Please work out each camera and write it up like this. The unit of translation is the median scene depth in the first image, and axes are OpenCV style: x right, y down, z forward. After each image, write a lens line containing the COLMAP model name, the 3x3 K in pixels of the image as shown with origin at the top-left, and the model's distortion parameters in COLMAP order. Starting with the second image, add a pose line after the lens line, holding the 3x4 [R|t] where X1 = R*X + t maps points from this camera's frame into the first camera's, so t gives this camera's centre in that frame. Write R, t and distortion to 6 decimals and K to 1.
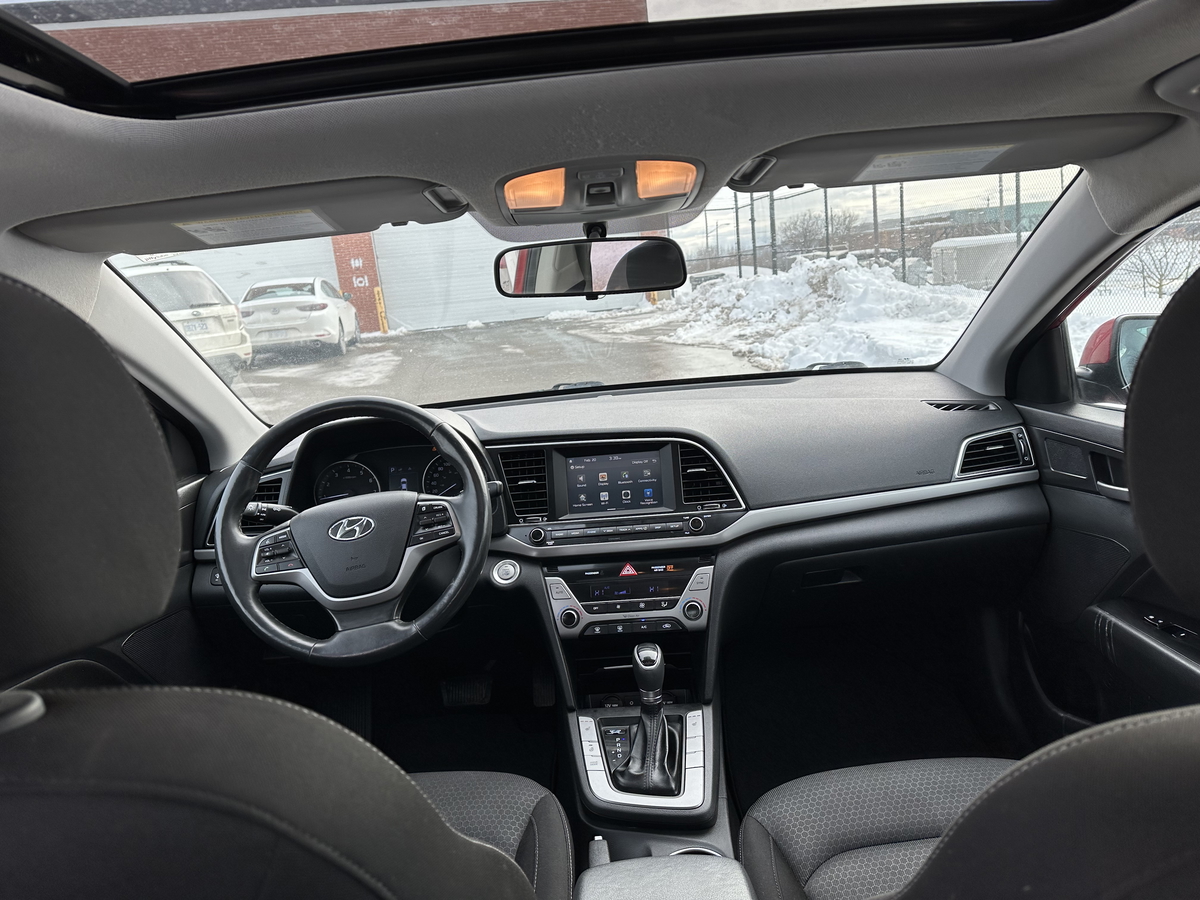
lens RADIAL K [[870.0, 0, 612.2], [0, 870.0, 437.3], [0, 0, 1]] dist [0.180850, -0.416804]
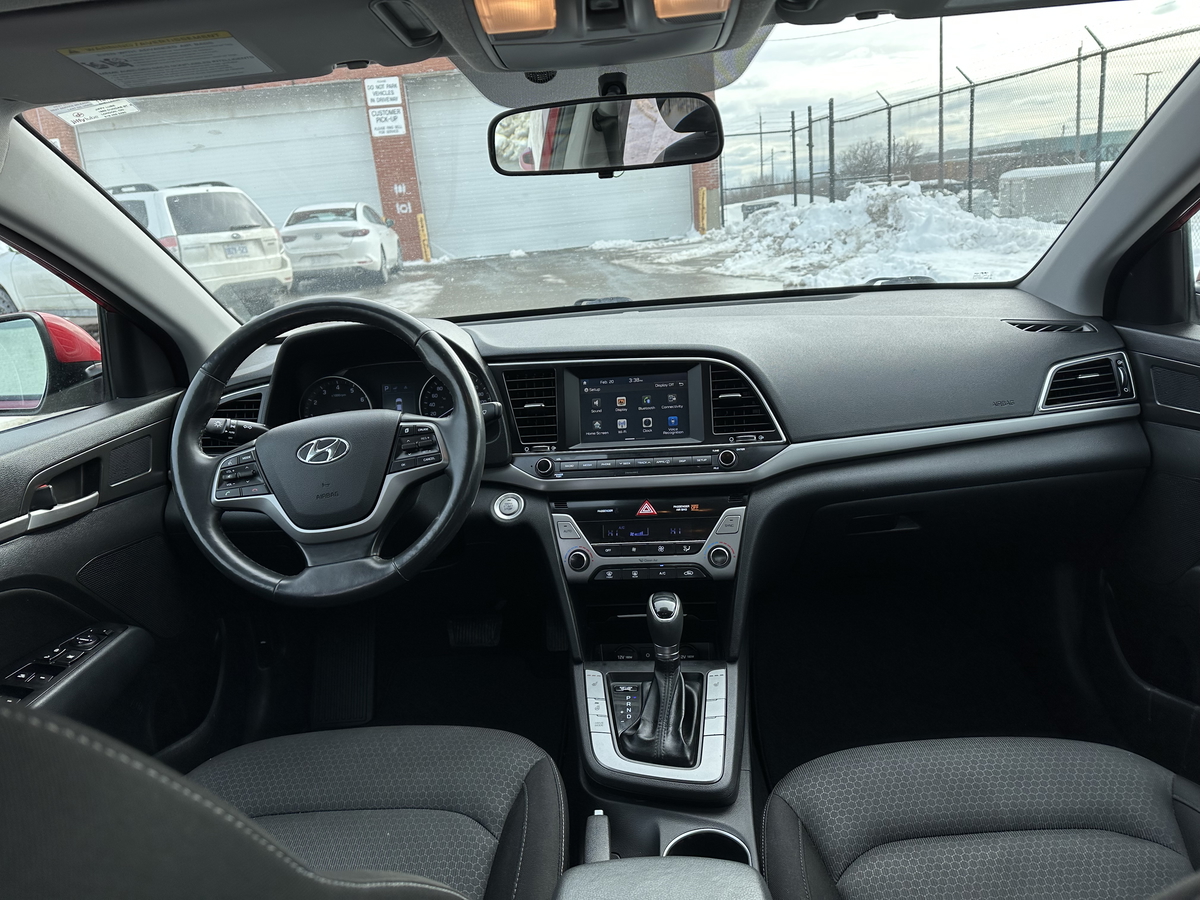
lens RADIAL K [[878.9, 0, 600.0], [0, 878.9, 450.0], [0, 0, 1]] dist [0.124127, -0.266552]
pose [[0.997785, 0.025928, -0.061265, 0.023369], [-0.020484, 0.995920, 0.087883, 0.017339], [0.063293, -0.086434, 0.994245, 0.127401]]
